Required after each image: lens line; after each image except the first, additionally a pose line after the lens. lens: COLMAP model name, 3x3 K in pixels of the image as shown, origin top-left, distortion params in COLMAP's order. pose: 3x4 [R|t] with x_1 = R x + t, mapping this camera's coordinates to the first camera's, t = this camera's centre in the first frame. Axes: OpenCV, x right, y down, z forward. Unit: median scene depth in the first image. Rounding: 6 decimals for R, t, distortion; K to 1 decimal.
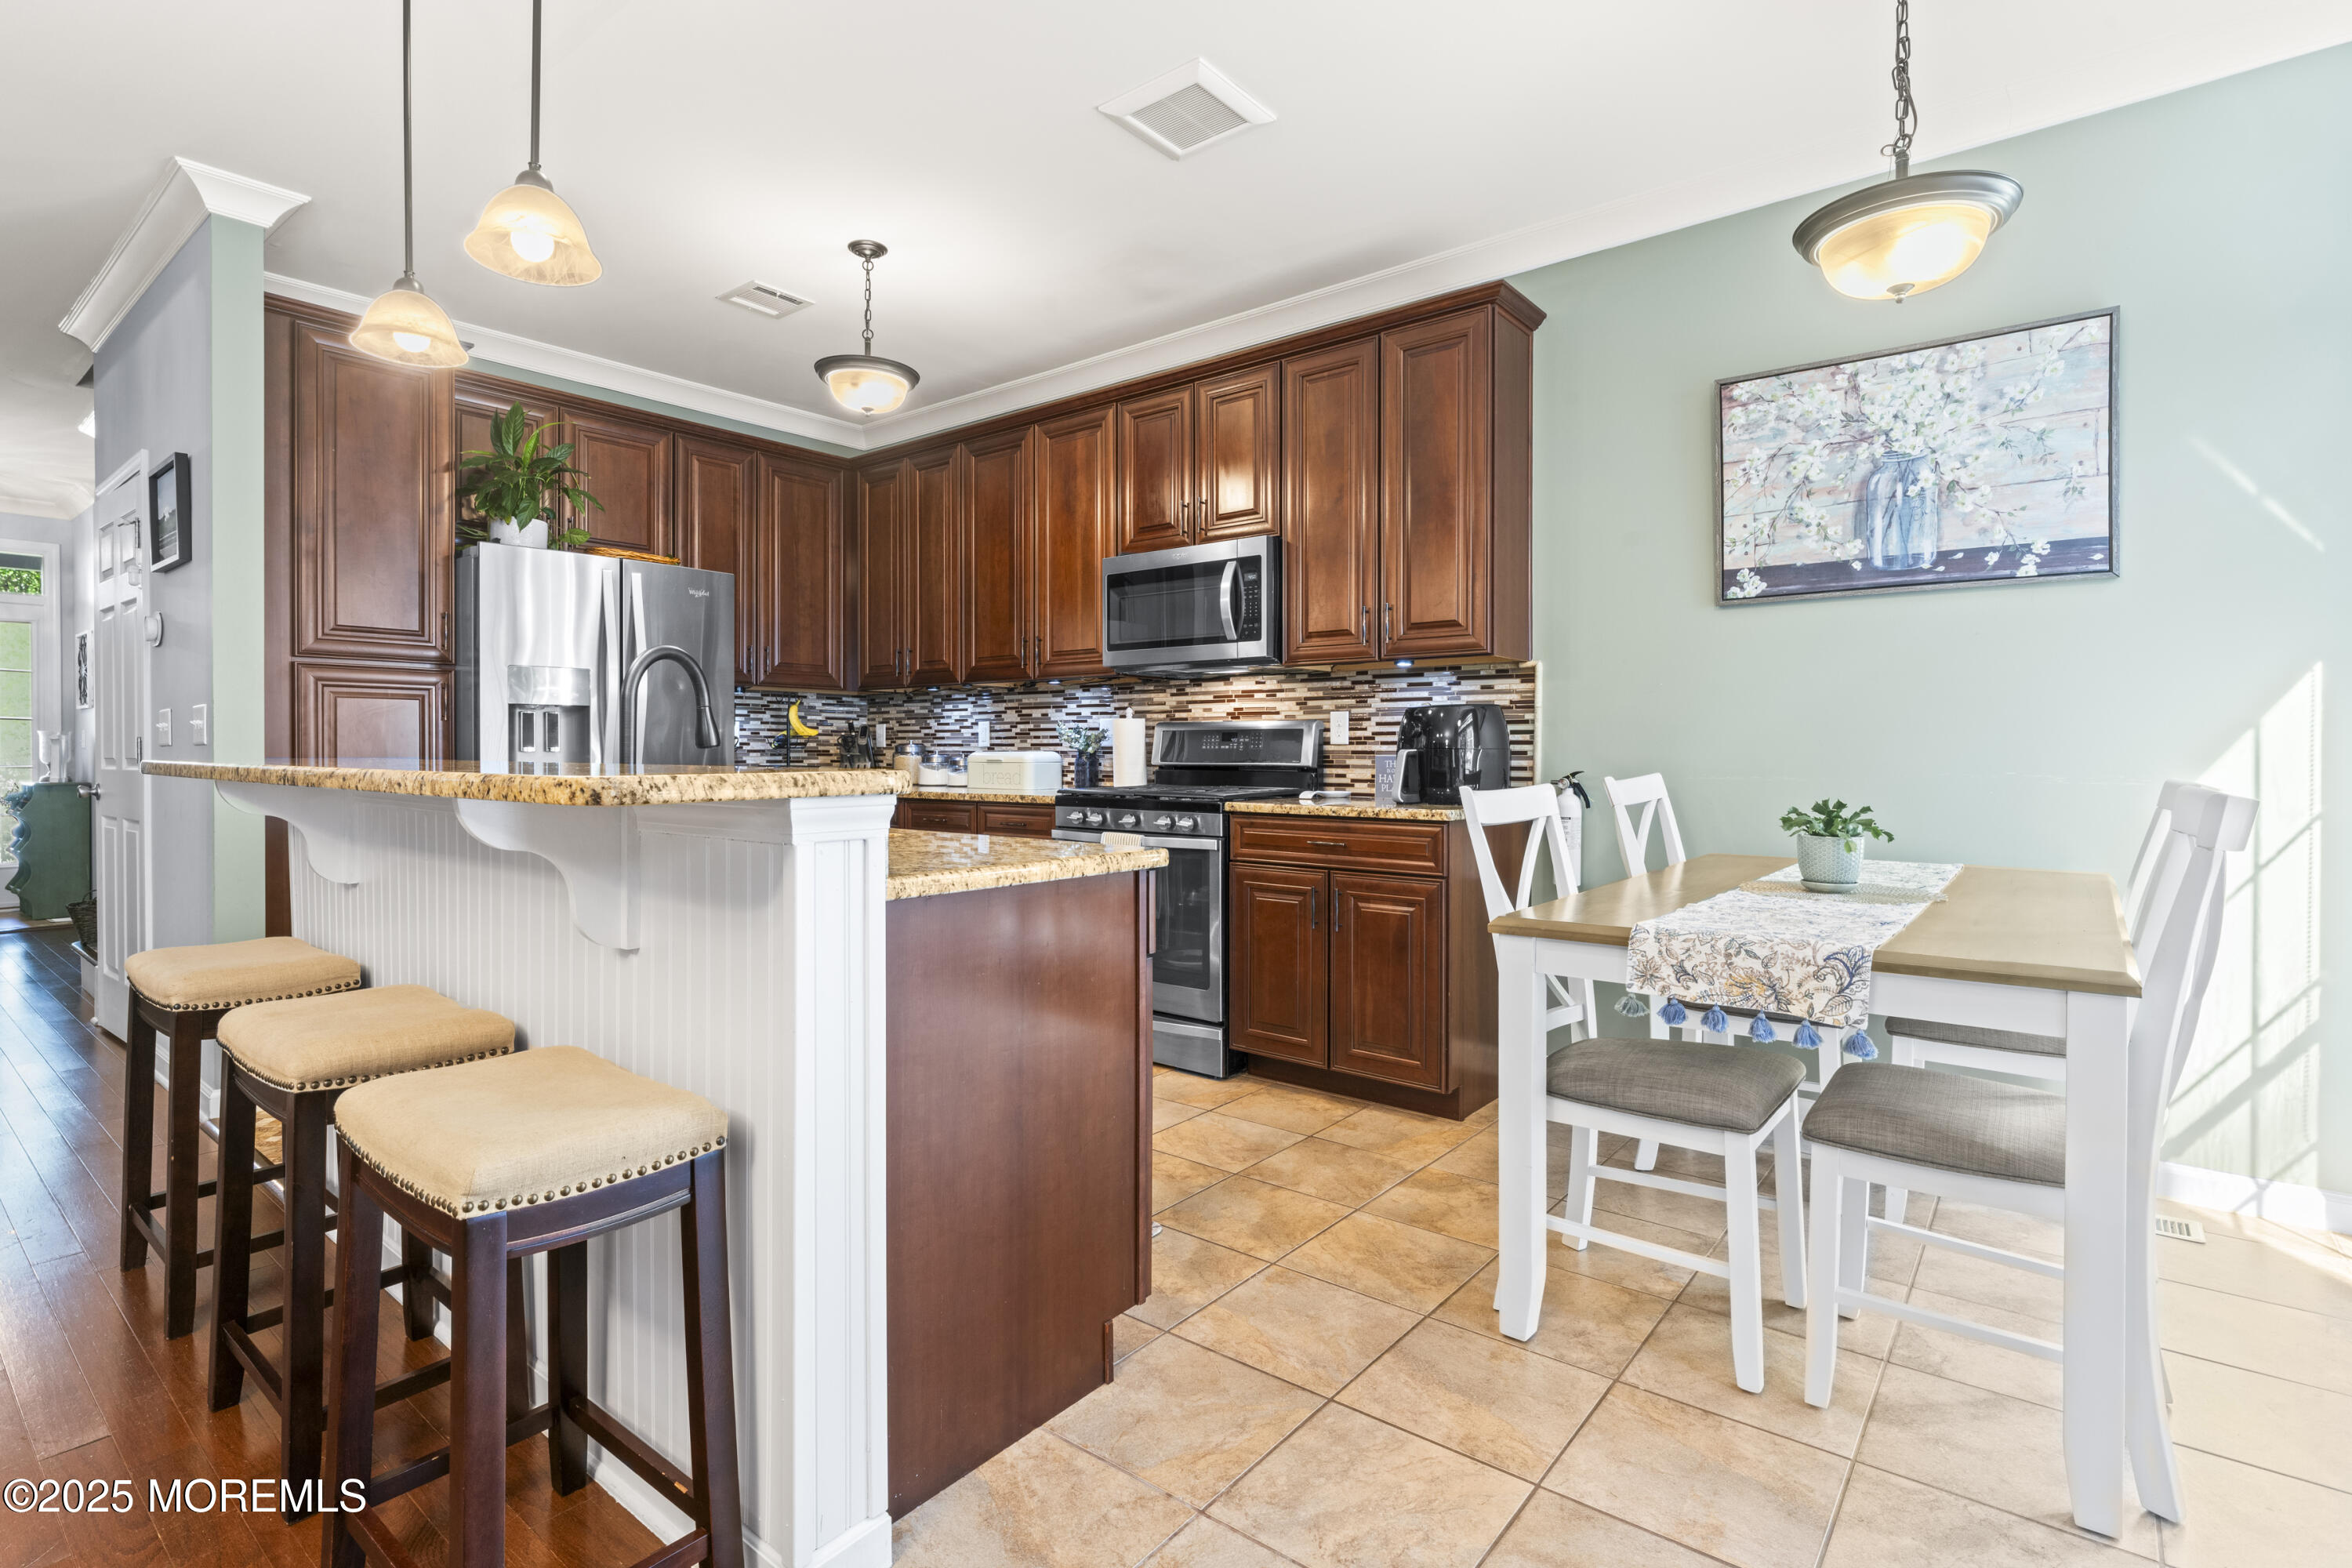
lens RADIAL K [[1137.0, 0, 1177.5], [0, 1137.0, 762.1], [0, 0, 1]] dist [-0.000877, -0.000385]
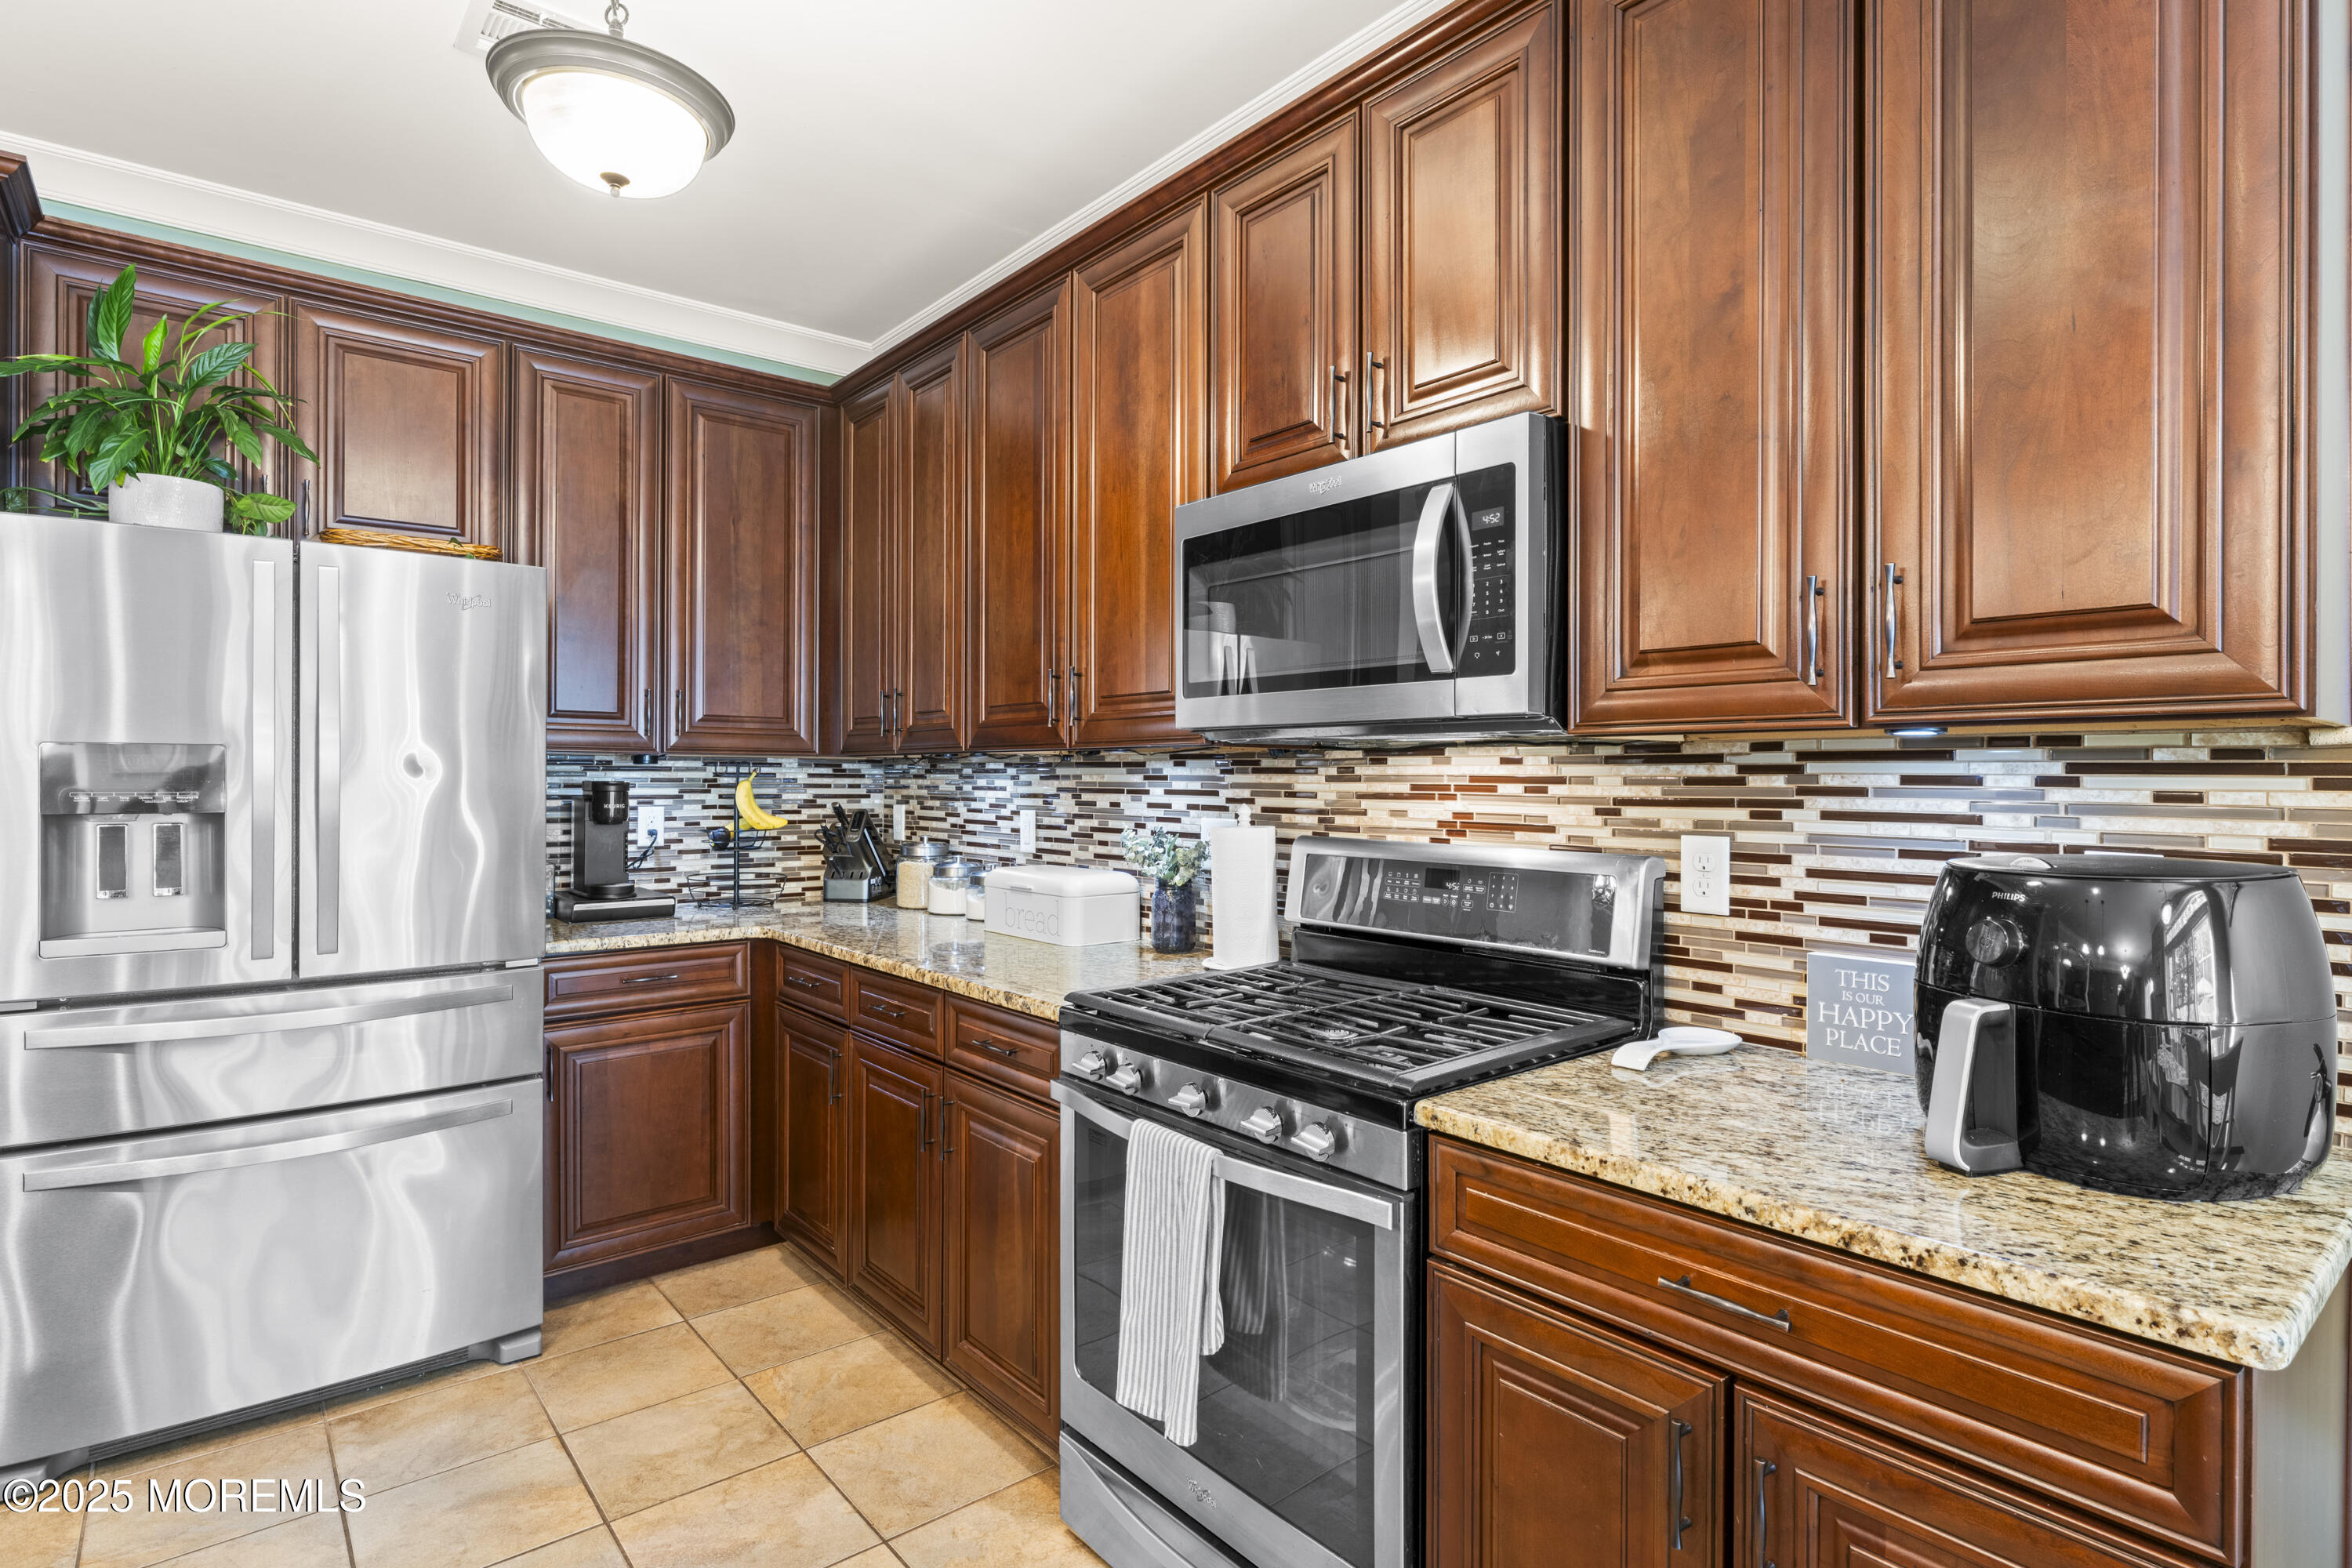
lens RADIAL K [[1183.2, 0, 1163.6], [0, 1183.2, 778.5], [0, 0, 1]] dist [-0.002223, -0.000448]
pose [[0.978249, 0.003709, -0.207403, 0.035268], [-0.005564, 0.999950, -0.008363, -0.059691], [0.207361, 0.009336, 0.978220, 0.513770]]
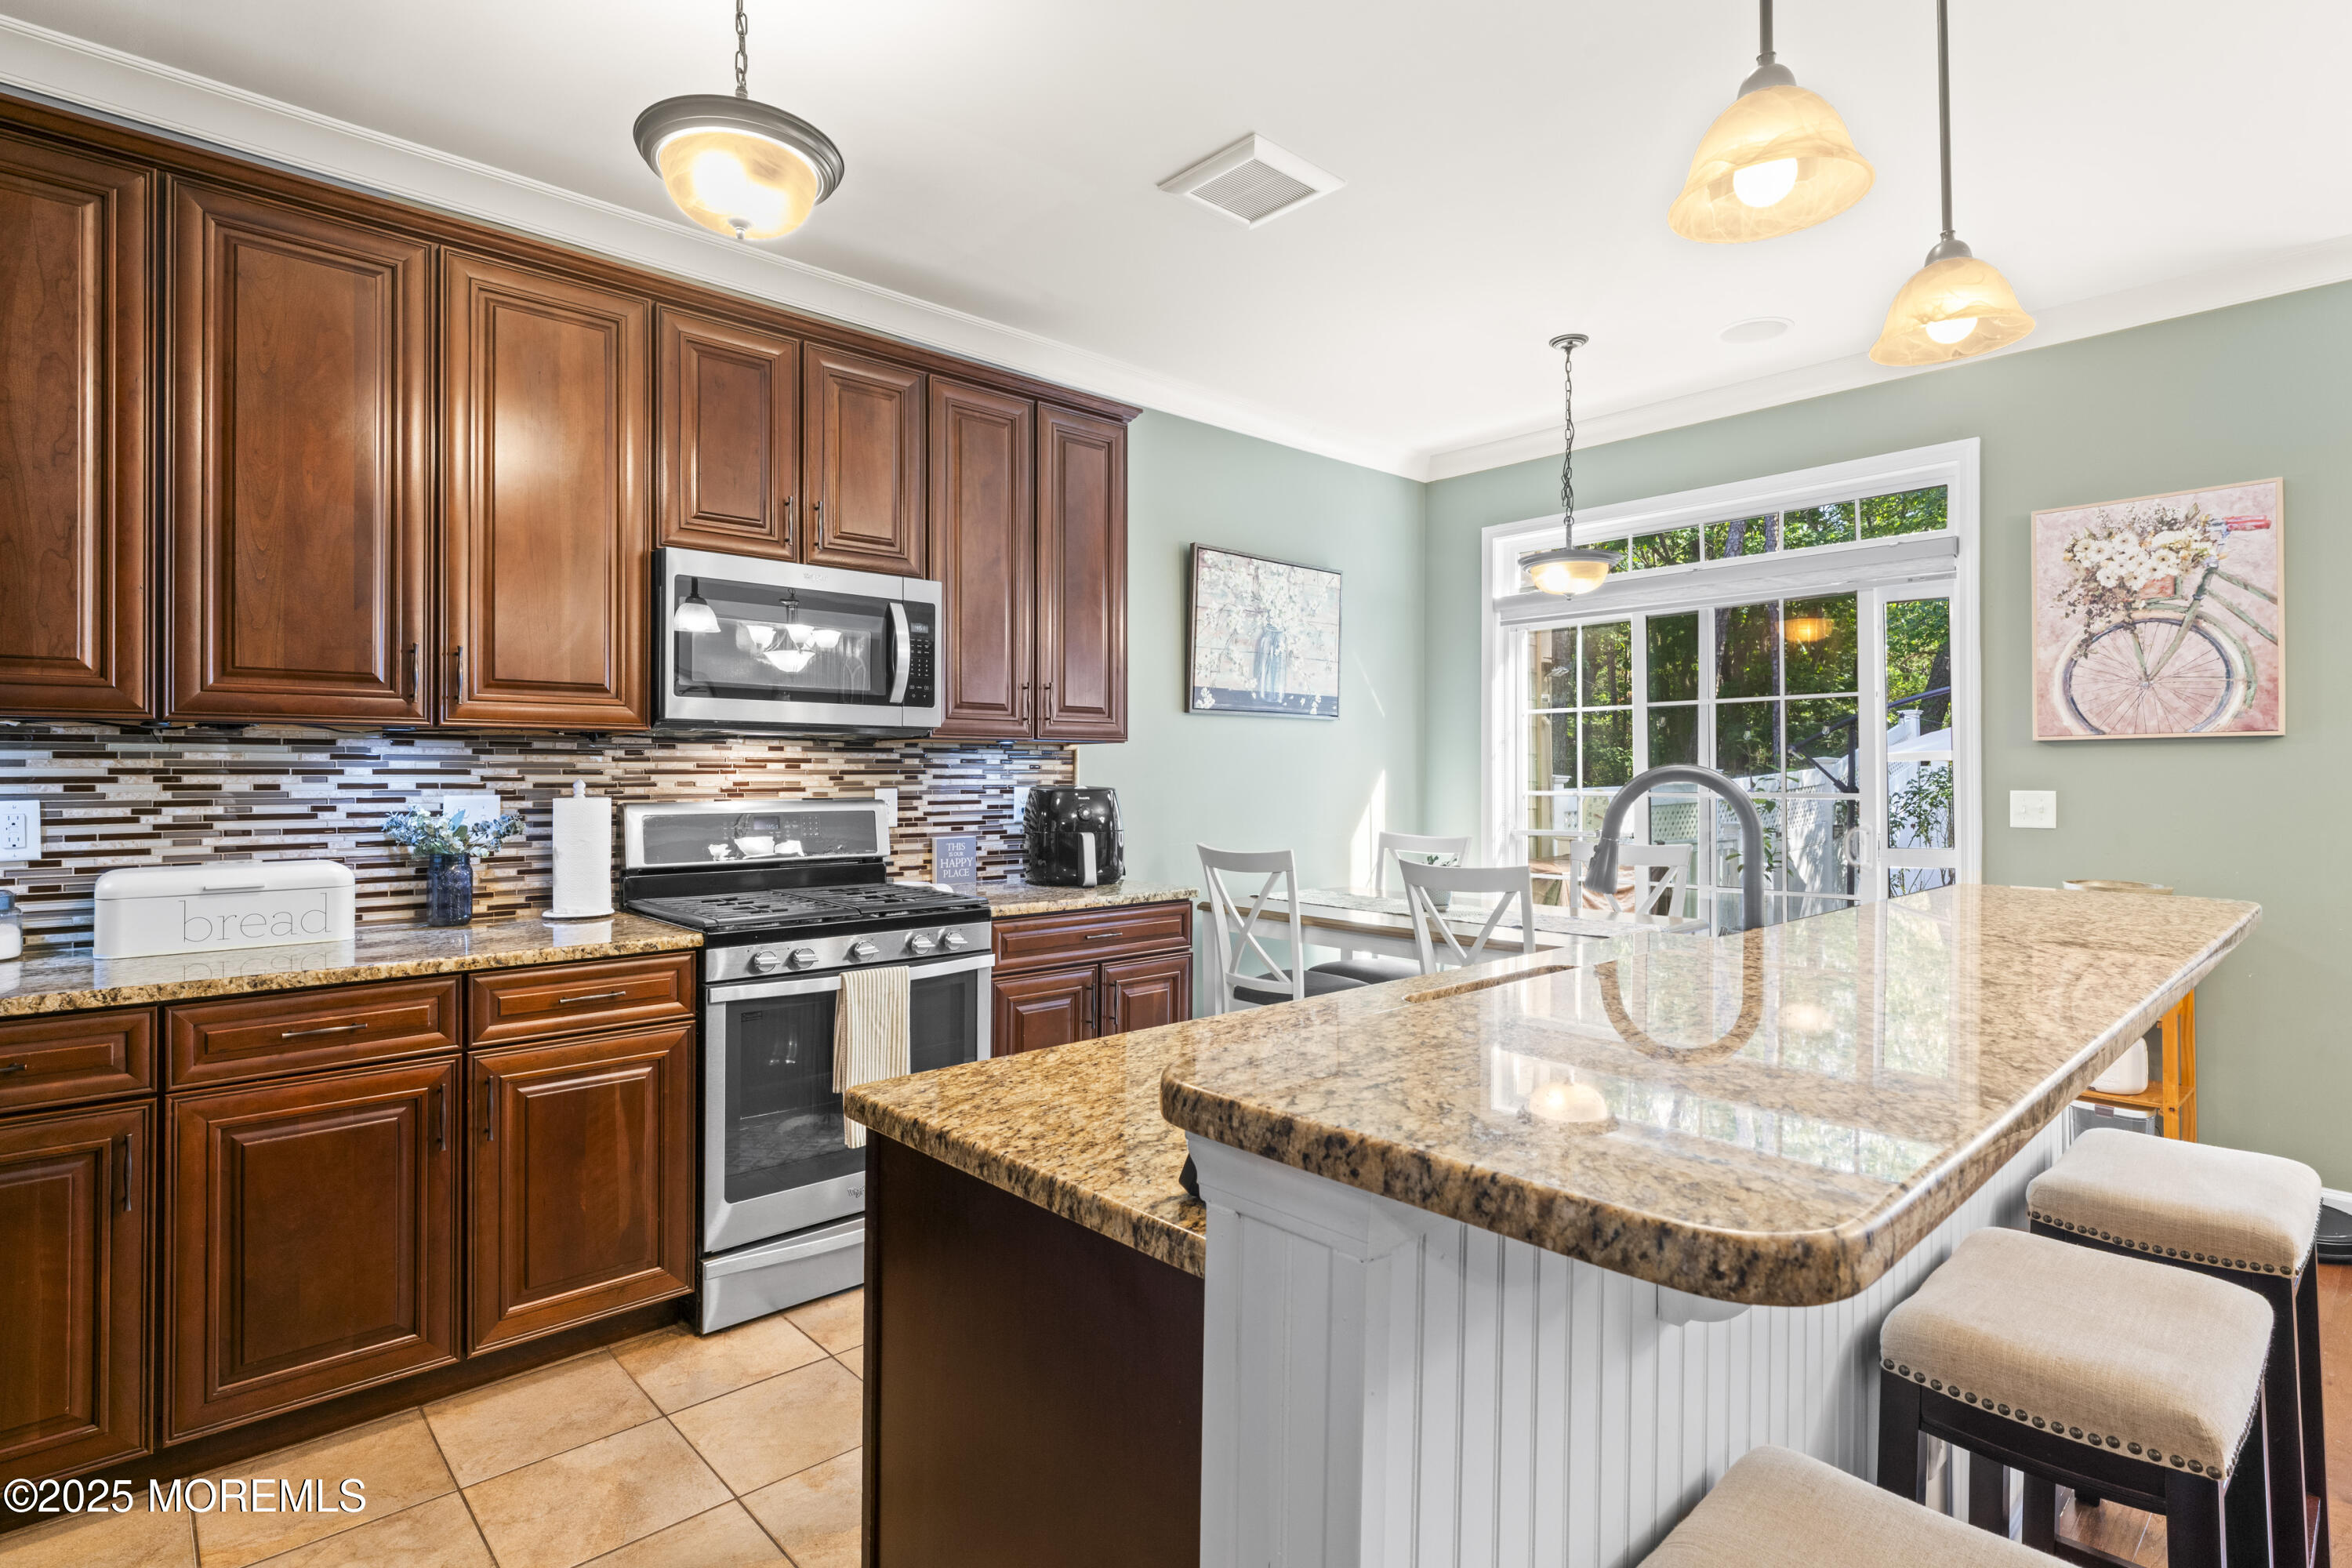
lens RADIAL K [[1156.1, 0, 1174.7], [0, 1156.1, 769.7], [0, 0, 1]] dist [0.000259, 0.000017]
pose [[0.151257, 0.003033, 0.988490, -0.667011], [0.010365, 0.999935, -0.004654, -0.051214], [-0.988440, 0.010949, 0.151216, 0.639895]]
